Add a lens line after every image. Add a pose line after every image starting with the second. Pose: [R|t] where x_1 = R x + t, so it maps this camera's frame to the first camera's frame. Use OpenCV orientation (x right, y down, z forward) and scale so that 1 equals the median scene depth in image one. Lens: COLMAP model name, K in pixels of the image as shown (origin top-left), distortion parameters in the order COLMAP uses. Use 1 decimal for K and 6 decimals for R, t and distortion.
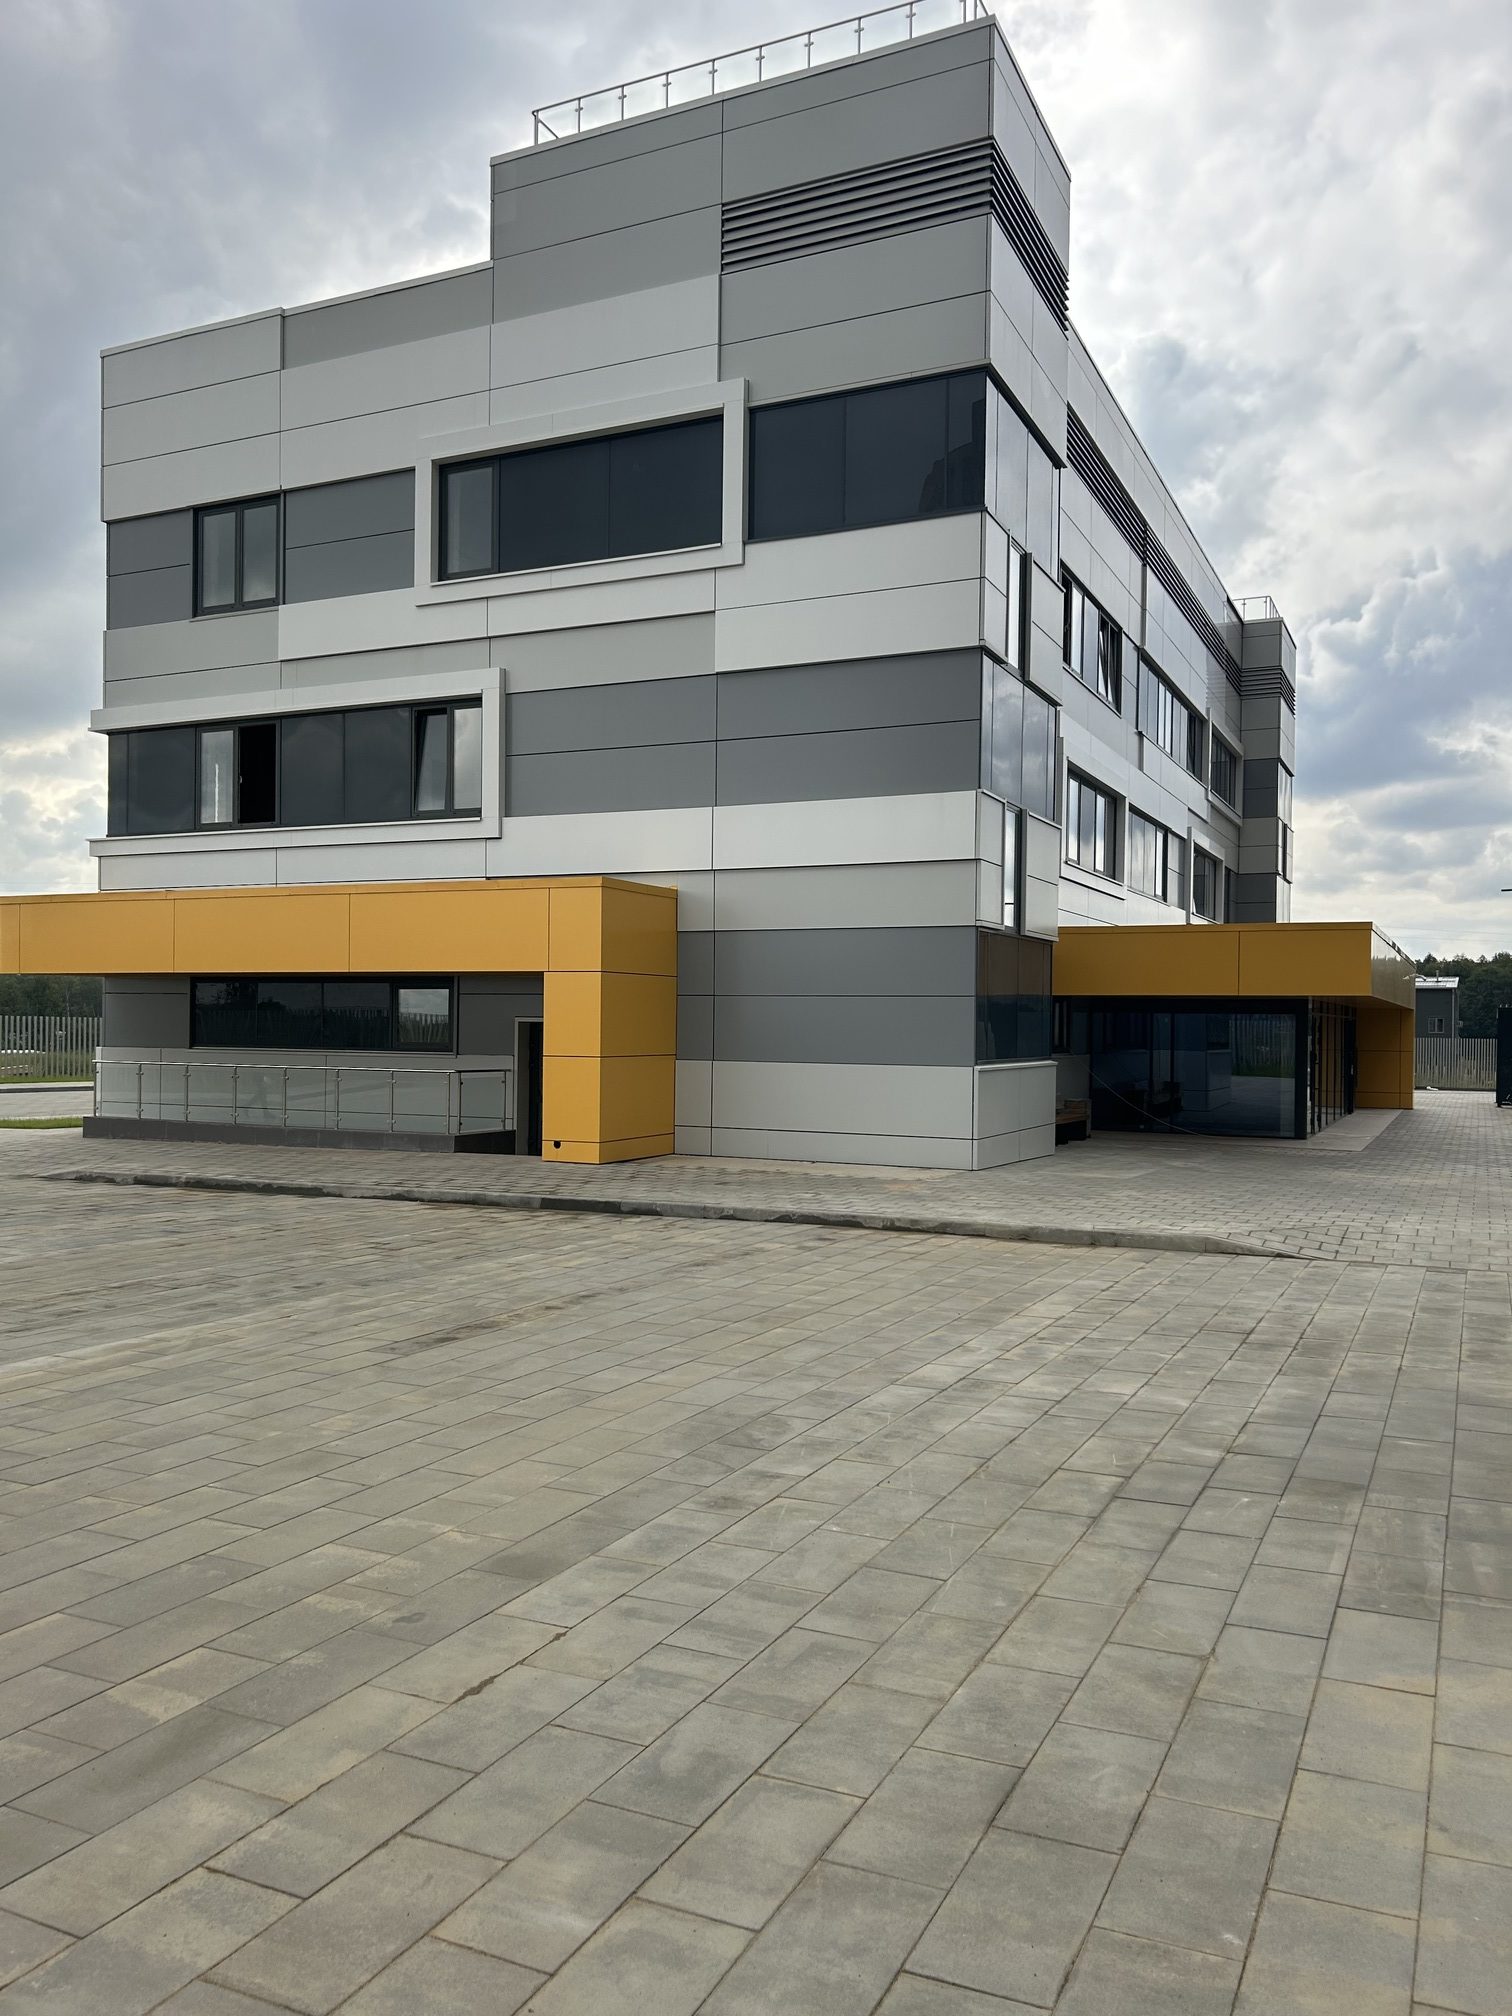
lens RADIAL K [[1515.5, 0, 765.5], [0, 1515.5, 1015.7], [0, 0, 1]] dist [0.041474, -0.044248]
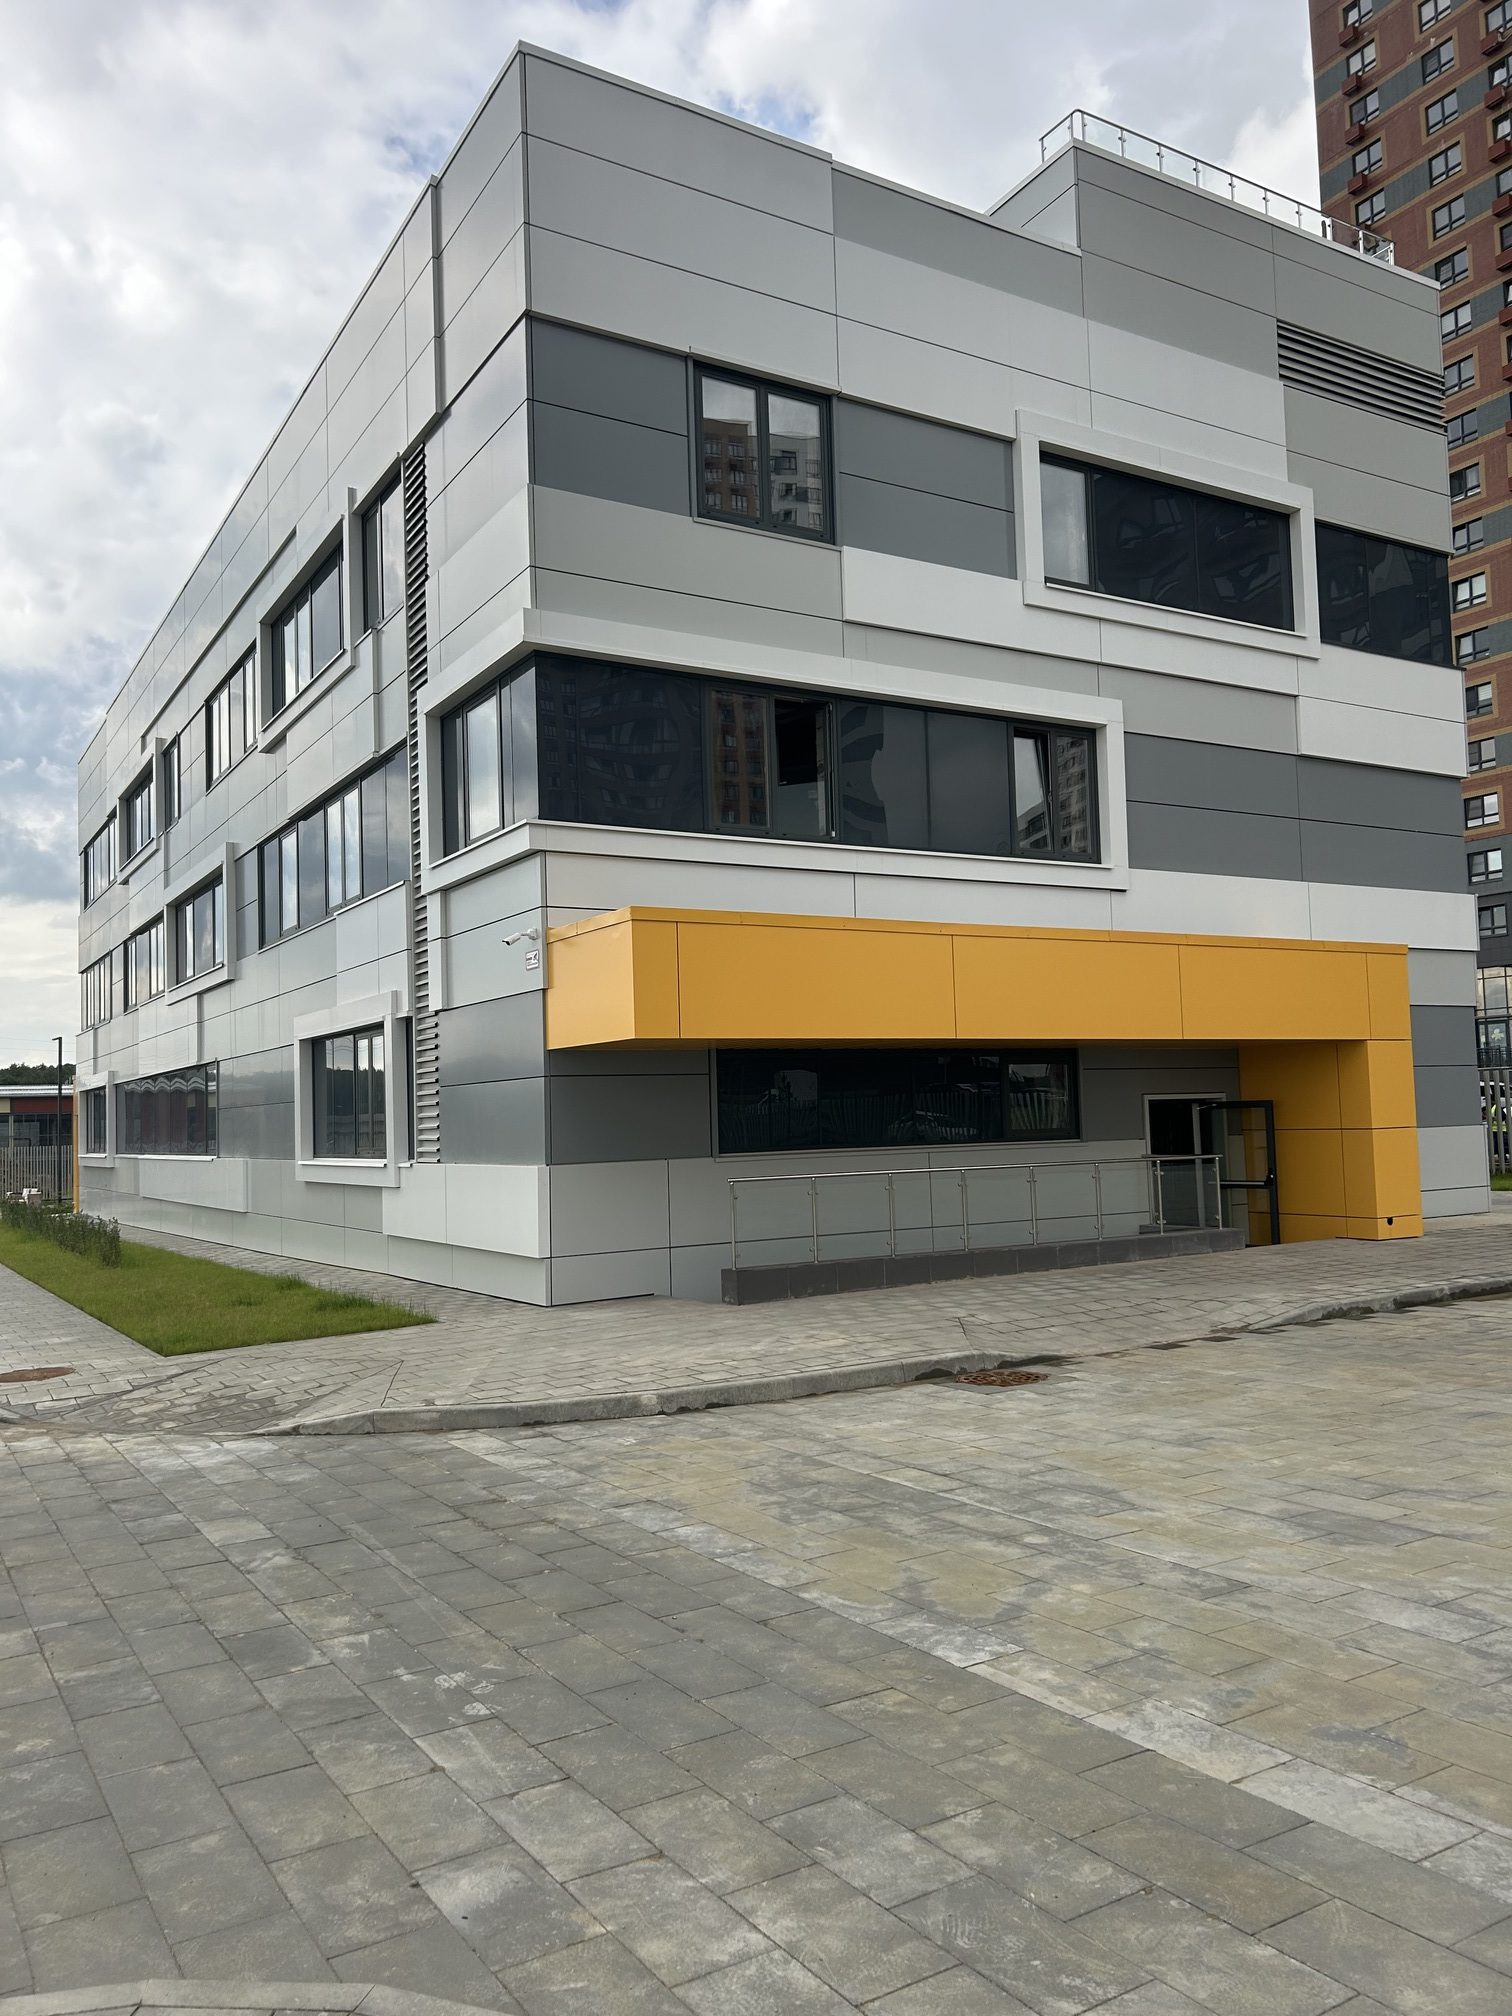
lens RADIAL K [[1515.5, 0, 765.5], [0, 1515.5, 1015.7], [0, 0, 1]] dist [0.041474, -0.044248]
pose [[0.556872, 0.027235, 0.830152, -1.017586], [0.029848, 0.998161, -0.052769, -0.004846], [-0.830062, 0.054164, 0.555035, 0.685240]]
